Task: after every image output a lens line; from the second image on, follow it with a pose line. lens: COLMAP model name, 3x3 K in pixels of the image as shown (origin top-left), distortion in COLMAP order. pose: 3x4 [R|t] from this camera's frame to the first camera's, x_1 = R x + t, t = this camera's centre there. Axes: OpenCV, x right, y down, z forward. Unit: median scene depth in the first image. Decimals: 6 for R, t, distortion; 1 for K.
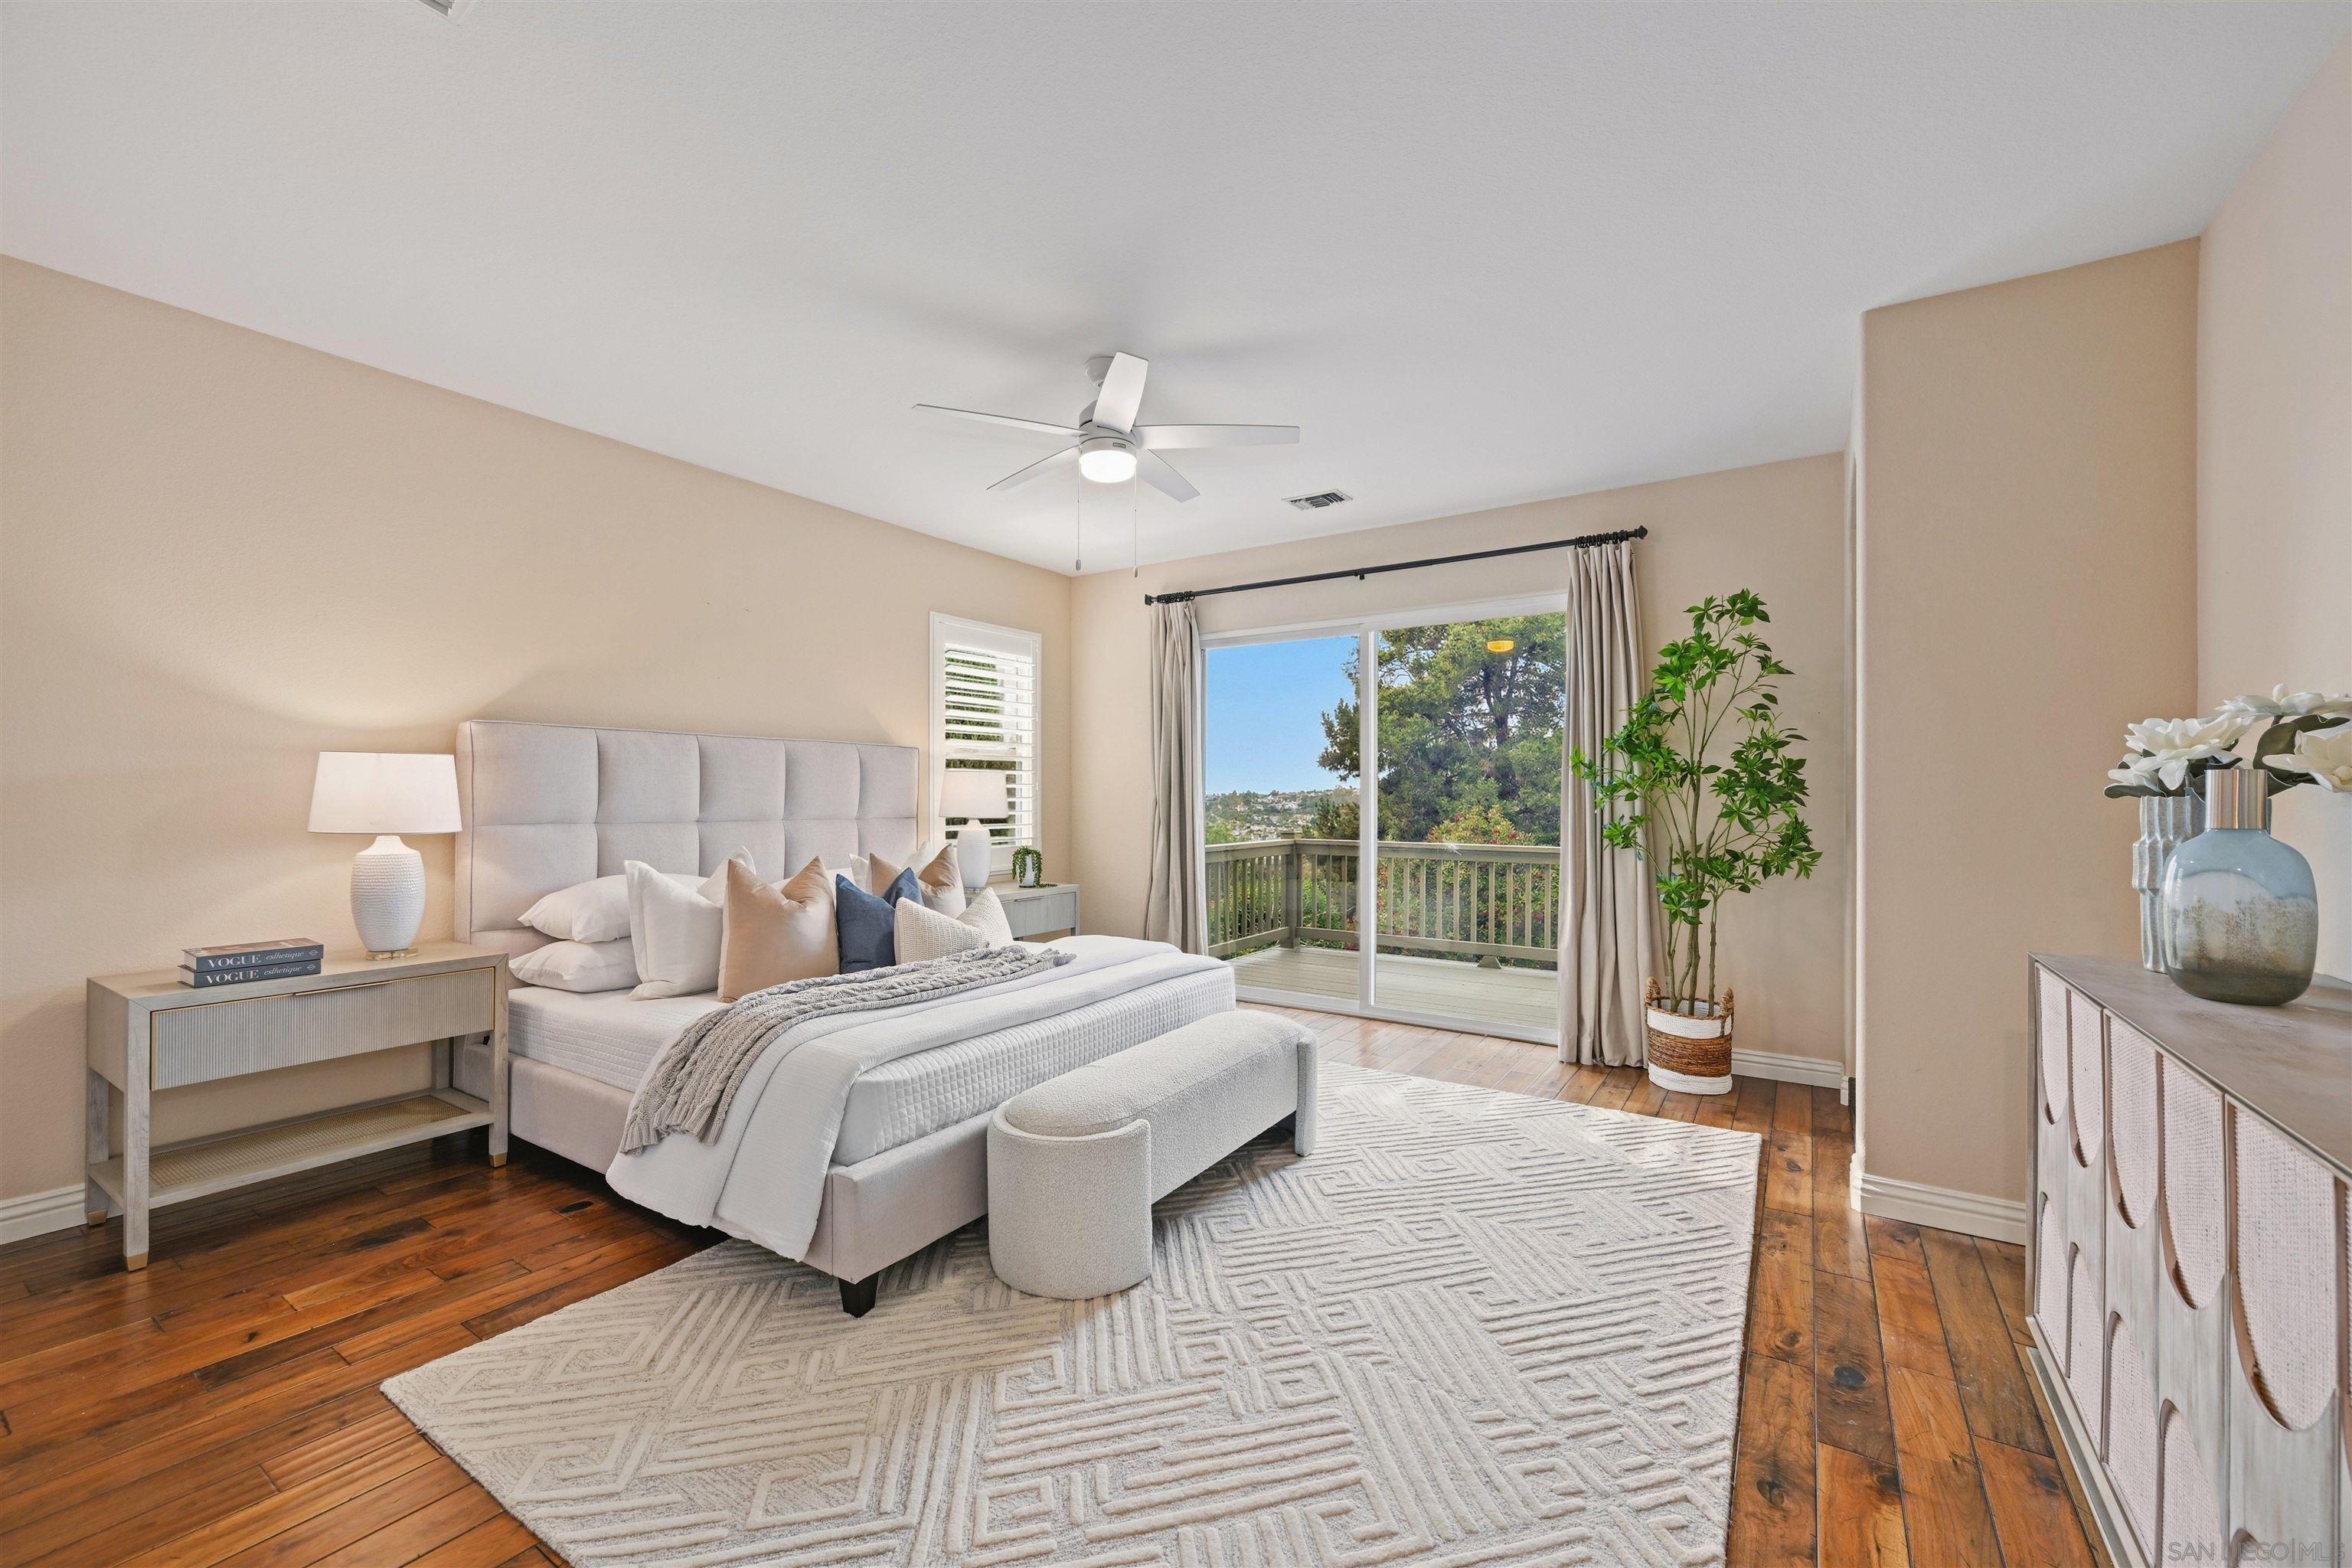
lens RADIAL K [[926.3, 0, 1178.5], [0, 926.3, 793.7], [0, 0, 1]] dist [-0.000316, -0.000264]
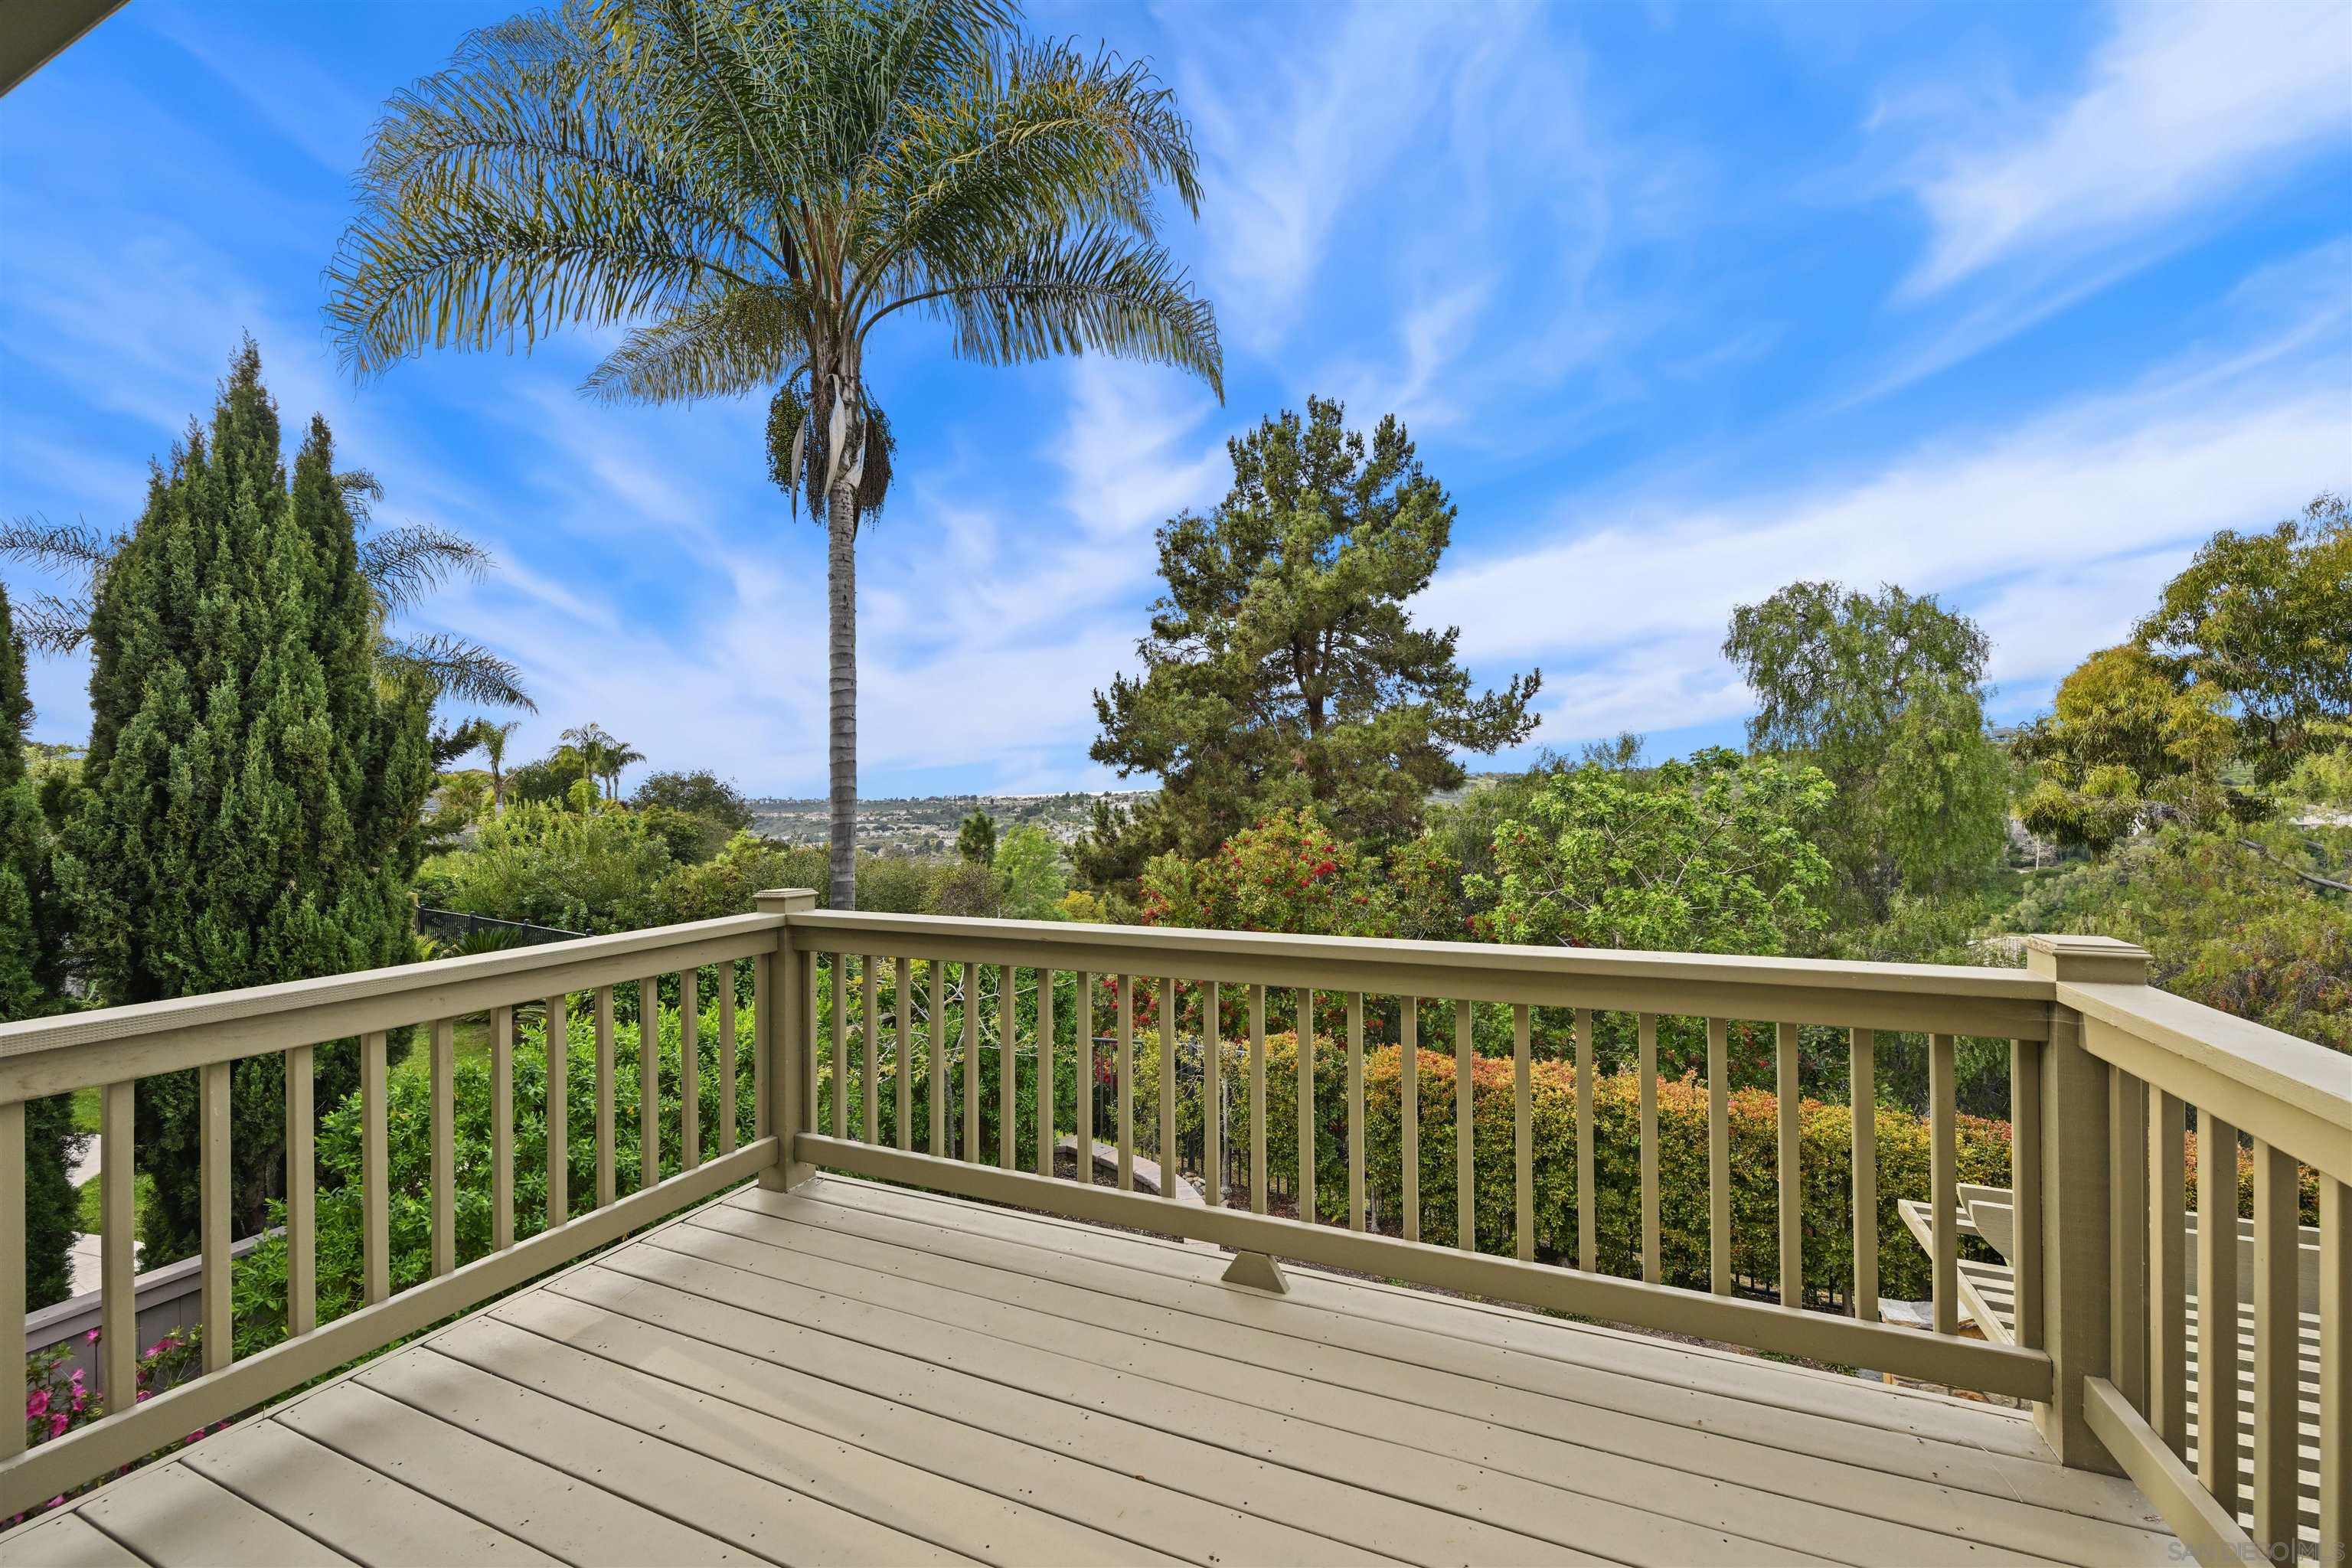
lens RADIAL K [[926.3, 0, 1178.5], [0, 926.3, 793.7], [0, 0, 1]] dist [-0.000316, -0.000264]
pose [[0.983578, -0.015365, 0.179830, 0.082891], [0.015593, 0.999878, 0.000143, 0.000151], [-0.179811, 0.002663, 0.983698, 0.219570]]
